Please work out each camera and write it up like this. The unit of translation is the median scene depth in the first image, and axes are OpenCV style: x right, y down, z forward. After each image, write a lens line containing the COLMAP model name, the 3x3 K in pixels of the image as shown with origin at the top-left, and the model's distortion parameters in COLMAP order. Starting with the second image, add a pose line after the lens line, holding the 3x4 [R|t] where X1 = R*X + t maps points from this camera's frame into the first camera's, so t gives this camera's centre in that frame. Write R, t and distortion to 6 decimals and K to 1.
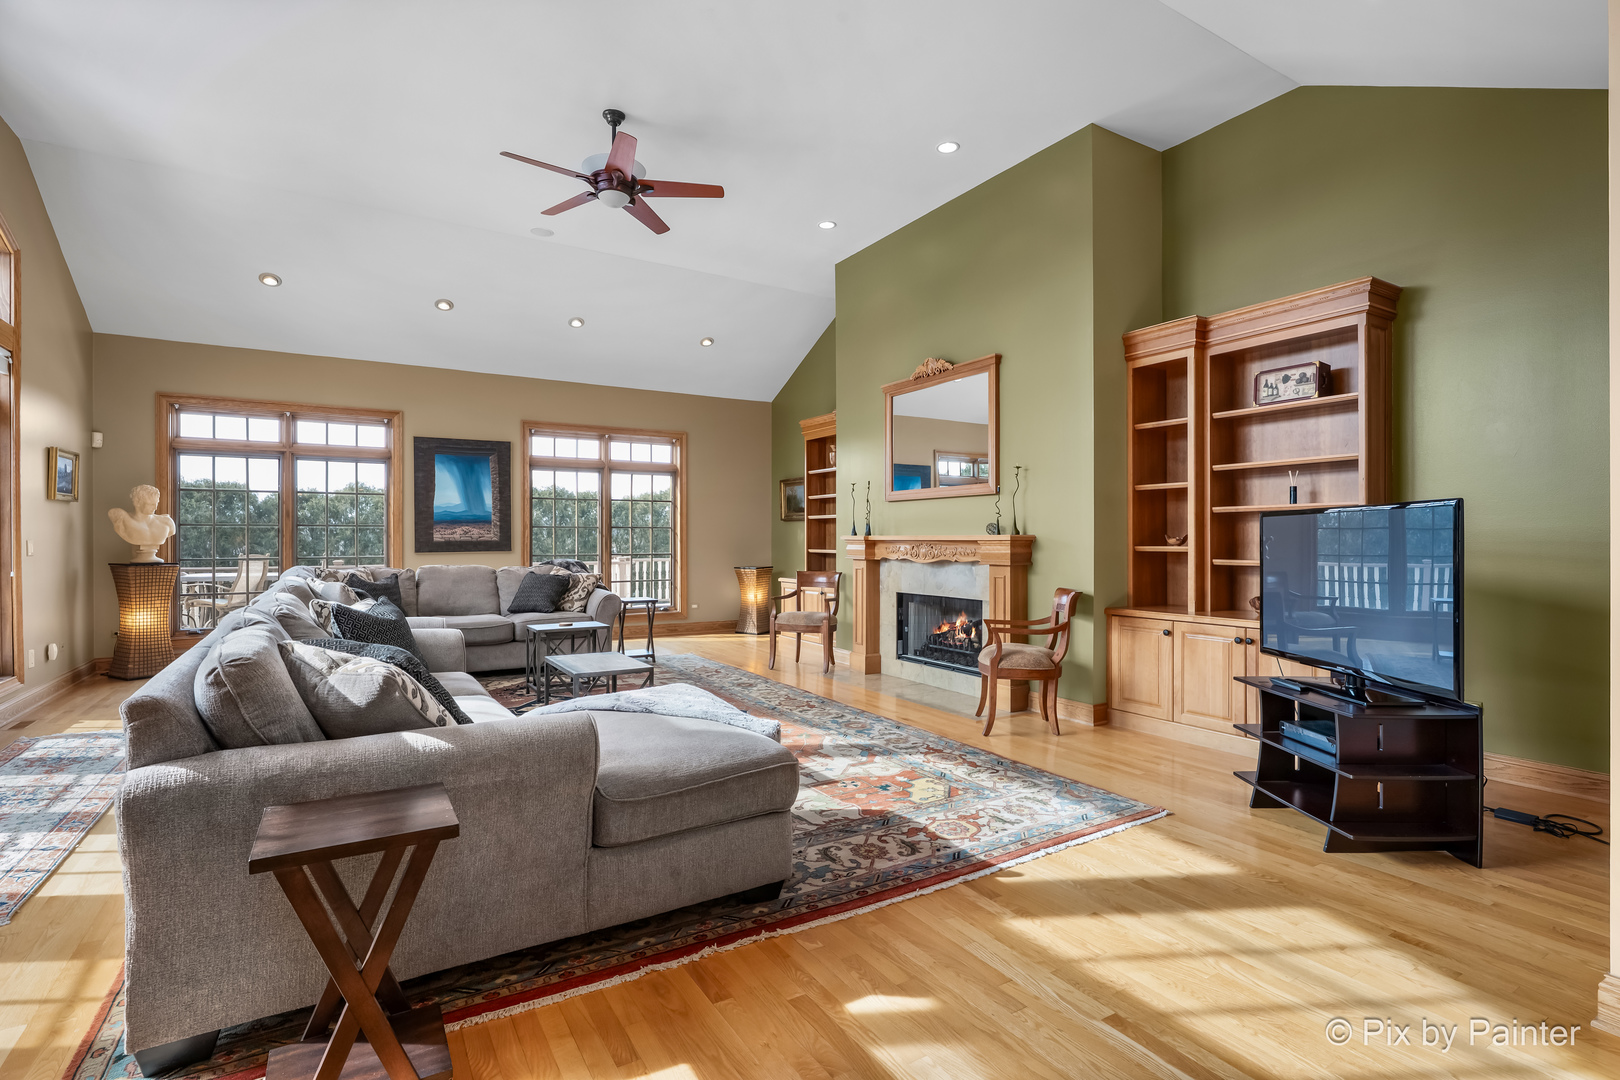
lens RADIAL K [[782.1, 0, 808.5], [0, 782.1, 537.6], [0, 0, 1]] dist [-0.001001, -0.000217]
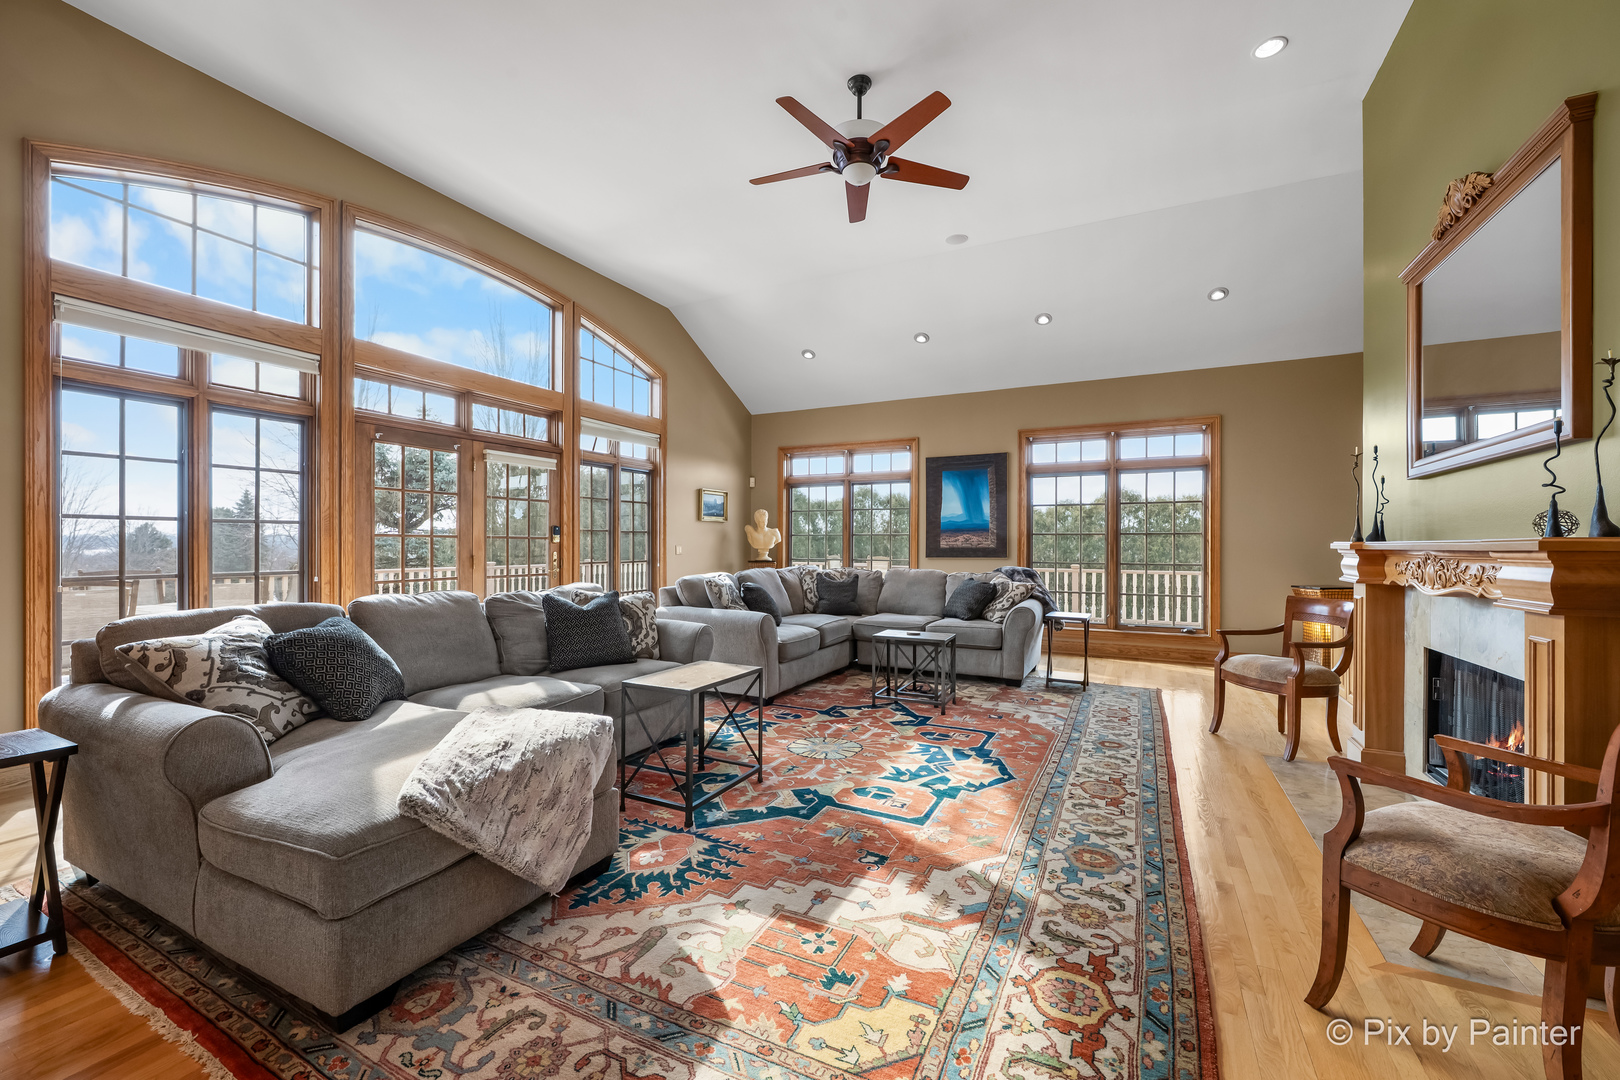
lens RADIAL K [[652.5, 0, 809.9], [0, 652.5, 541.8], [0, 0, 1]] dist [-0.001274, 0.000007]
pose [[0.521784, -0.001828, -0.853076, 0.278762], [-0.004280, 0.999980, -0.004761, 0.001386], [0.853067, 0.006135, 0.521766, 0.414895]]
